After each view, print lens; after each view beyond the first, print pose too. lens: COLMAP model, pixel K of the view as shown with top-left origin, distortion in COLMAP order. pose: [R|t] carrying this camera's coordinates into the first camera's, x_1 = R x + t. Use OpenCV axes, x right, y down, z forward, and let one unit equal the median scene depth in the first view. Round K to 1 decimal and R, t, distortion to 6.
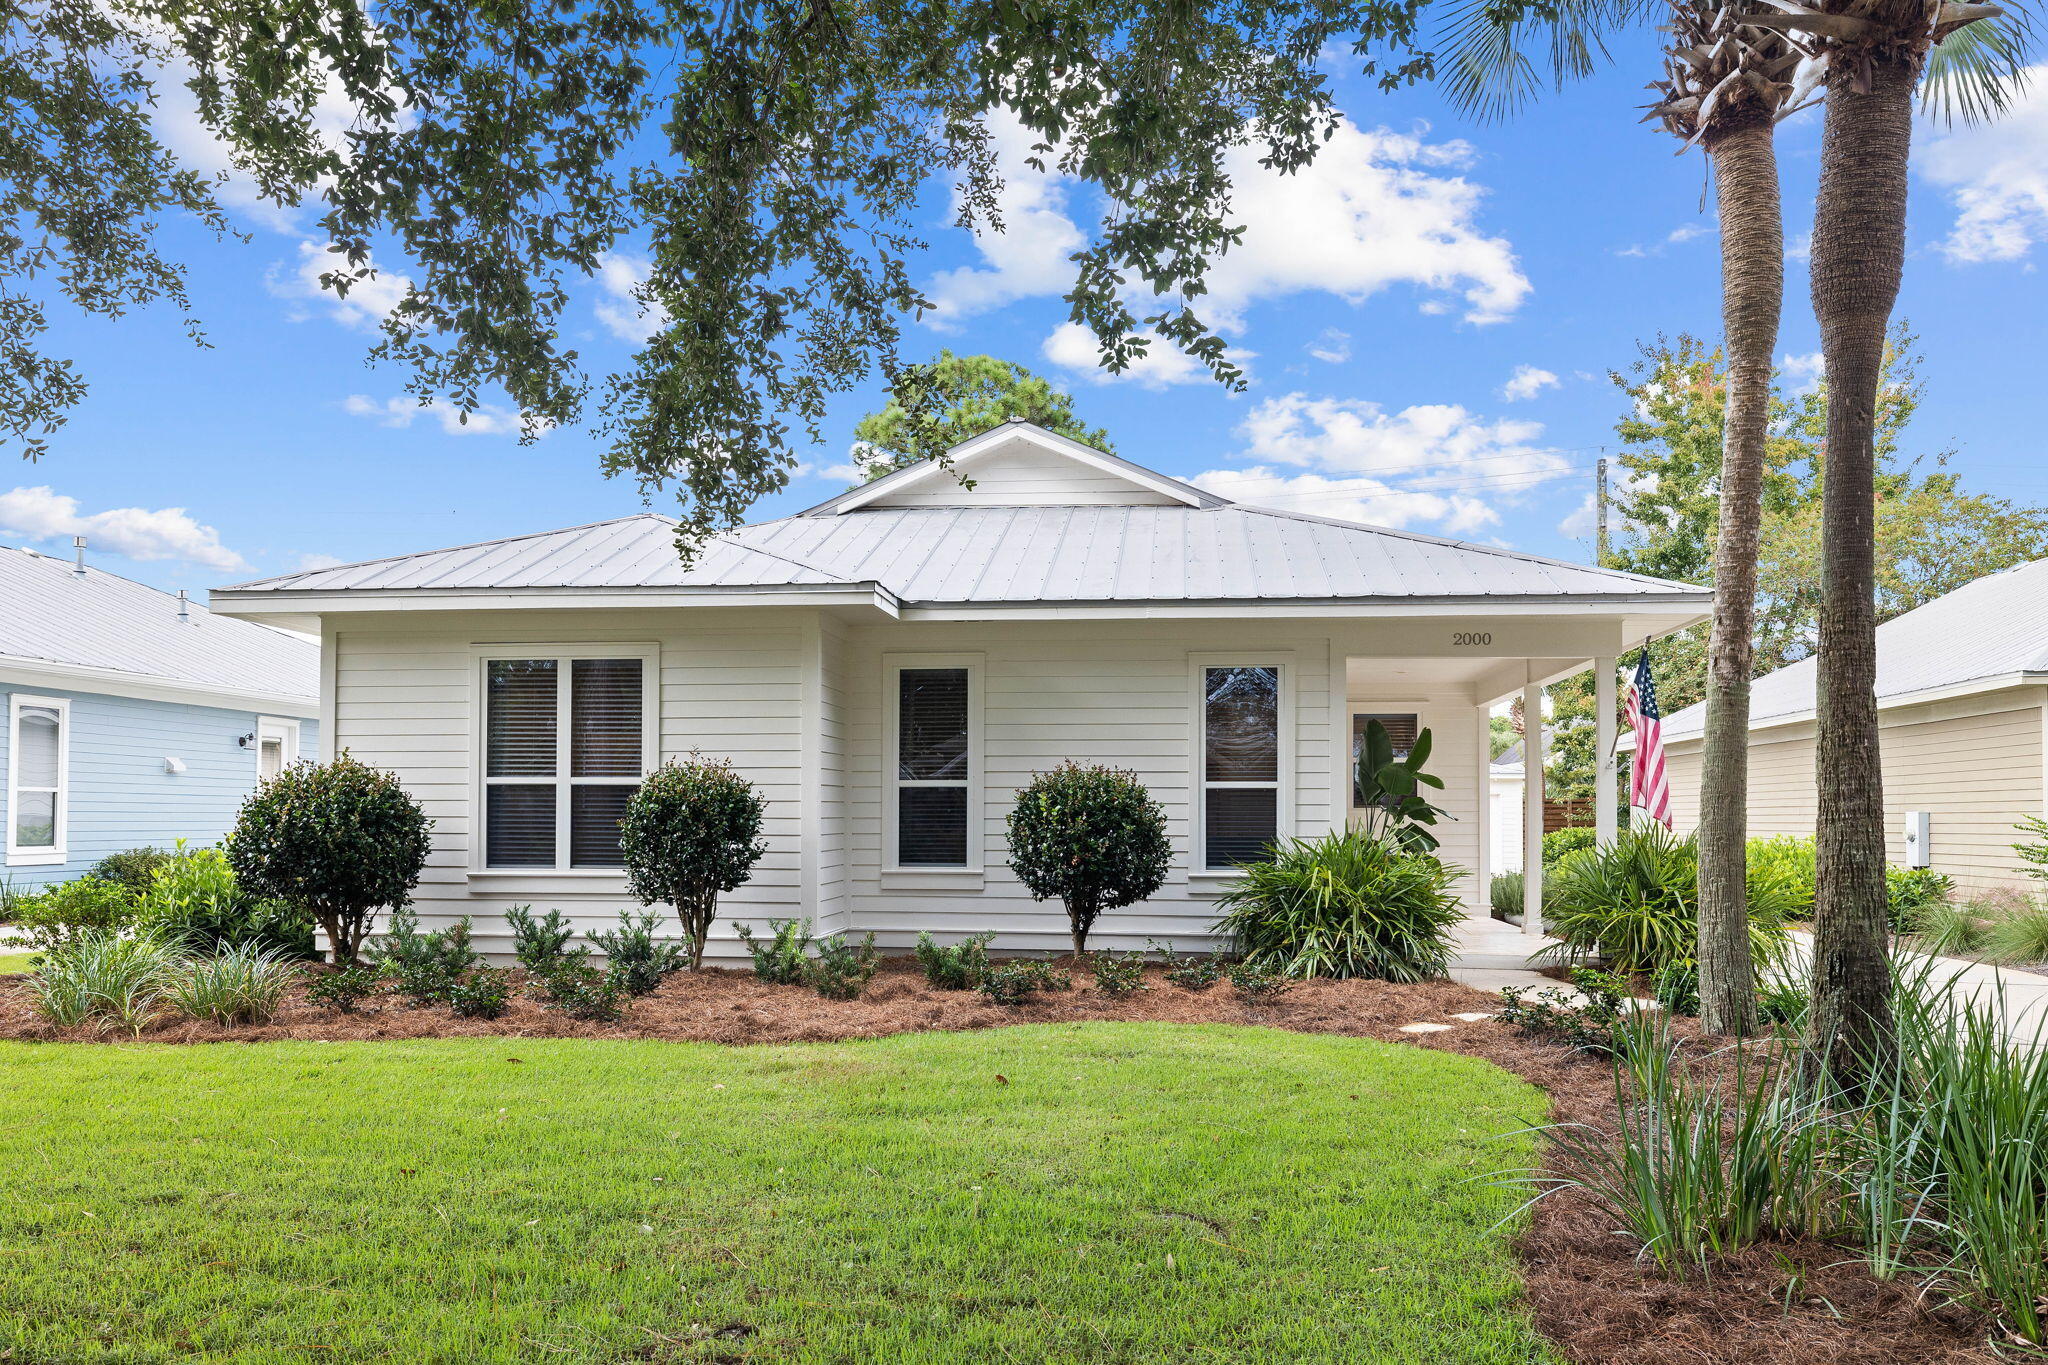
lens RADIAL K [[1520.0, 0, 1033.4], [0, 1520.0, 779.5], [0, 0, 1]] dist [0.000429, 0.002647]
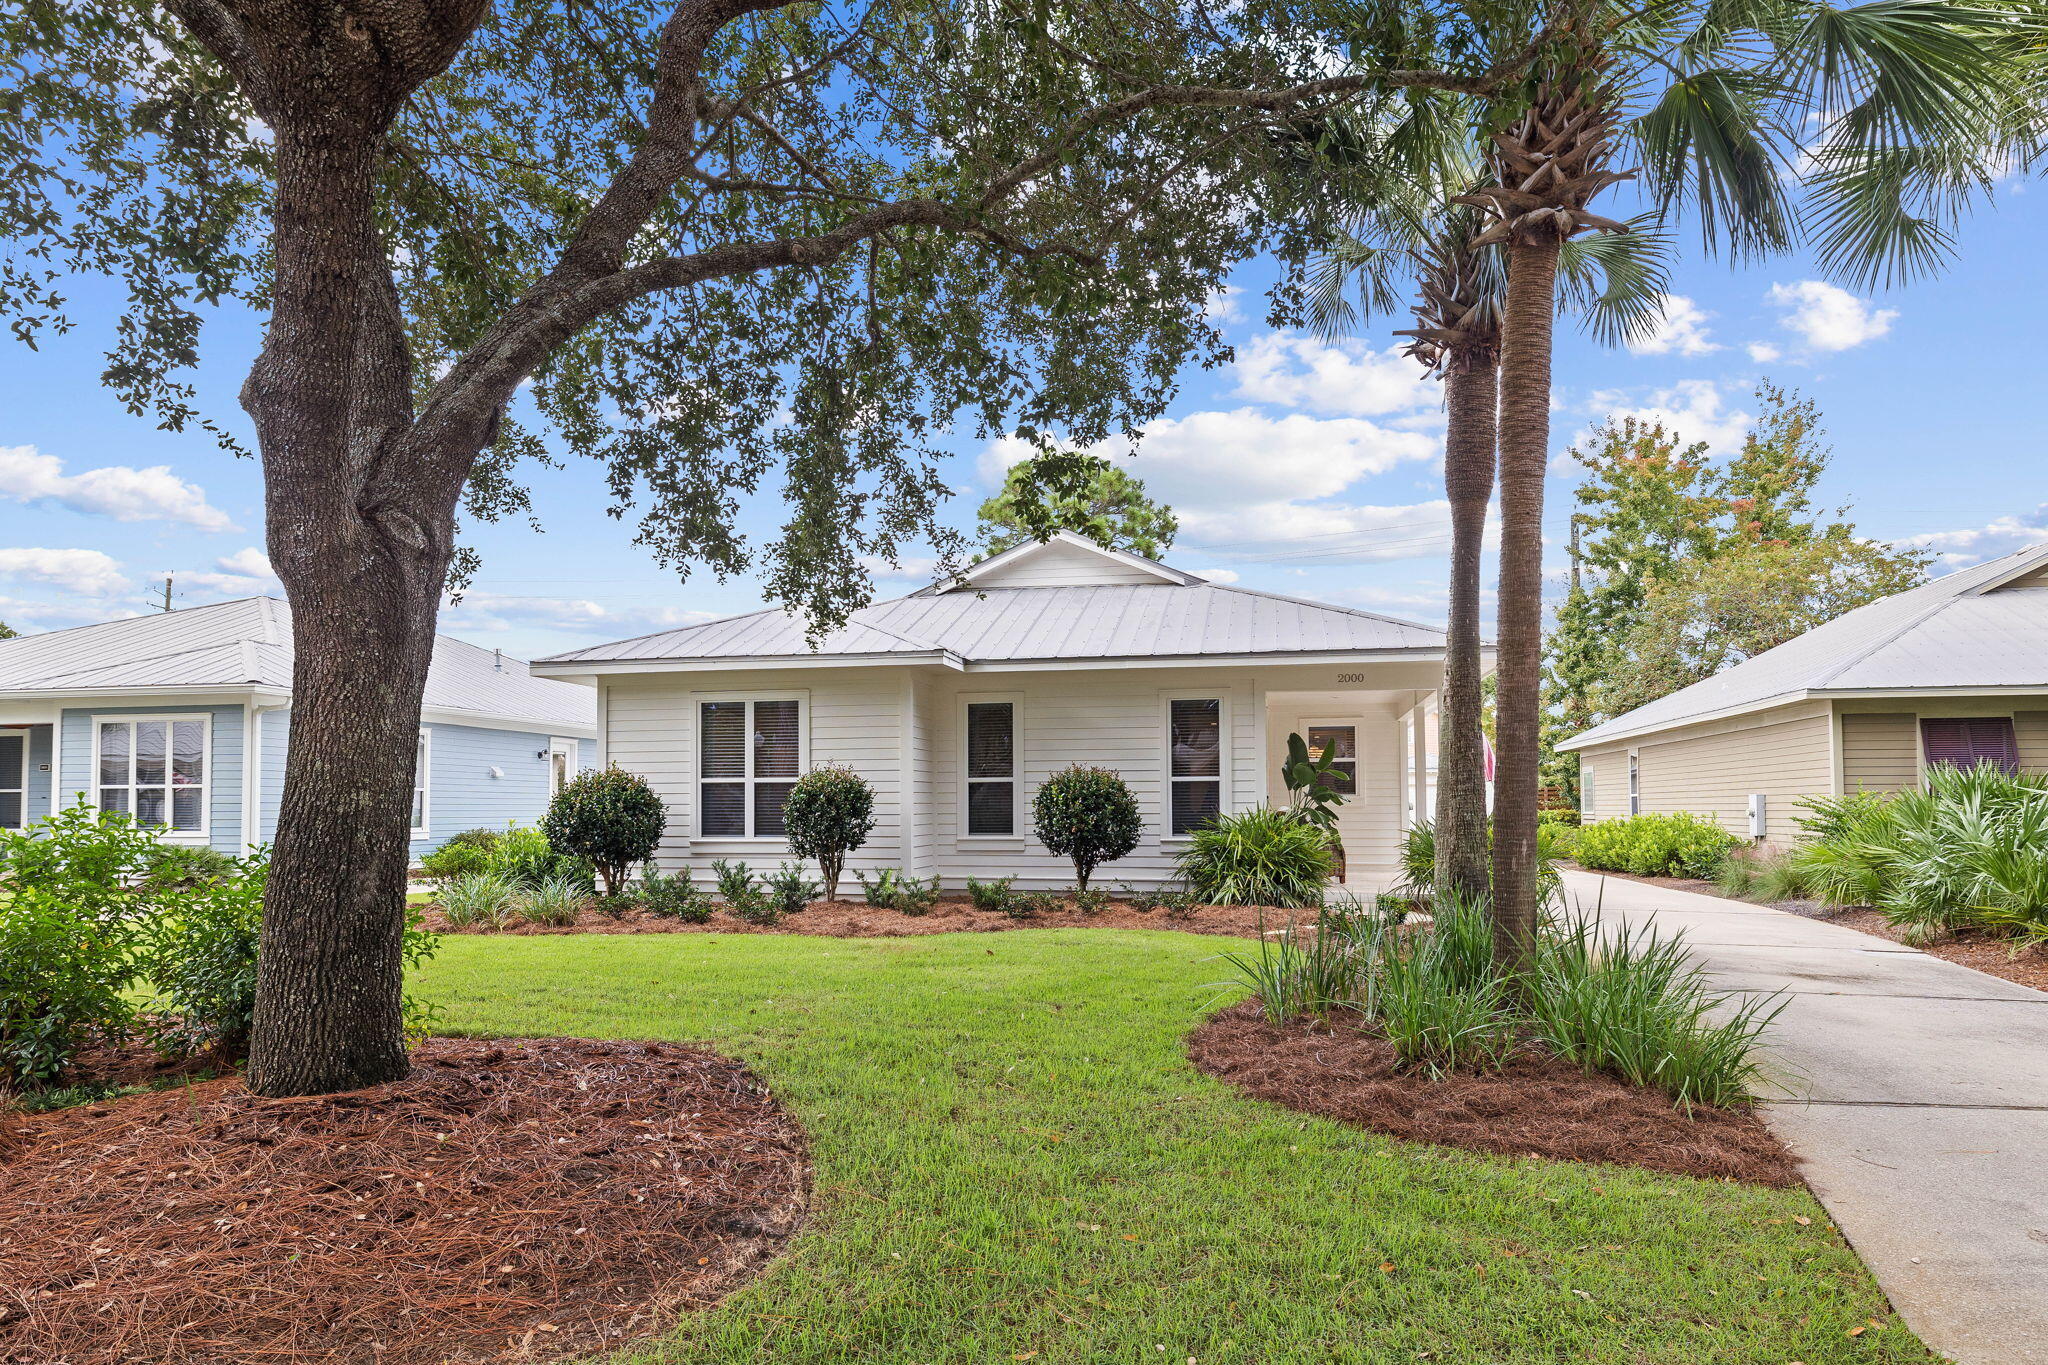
lens RADIAL K [[1252.0, 0, 1022.0], [0, 1252.0, 764.1], [0, 0, 1]] dist [0.000126, 0.001632]
pose [[0.994850, -0.010574, -0.100805, 0.103363], [0.009546, 0.999897, -0.010676, 0.000694], [0.100908, 0.009659, 0.994849, -0.258302]]
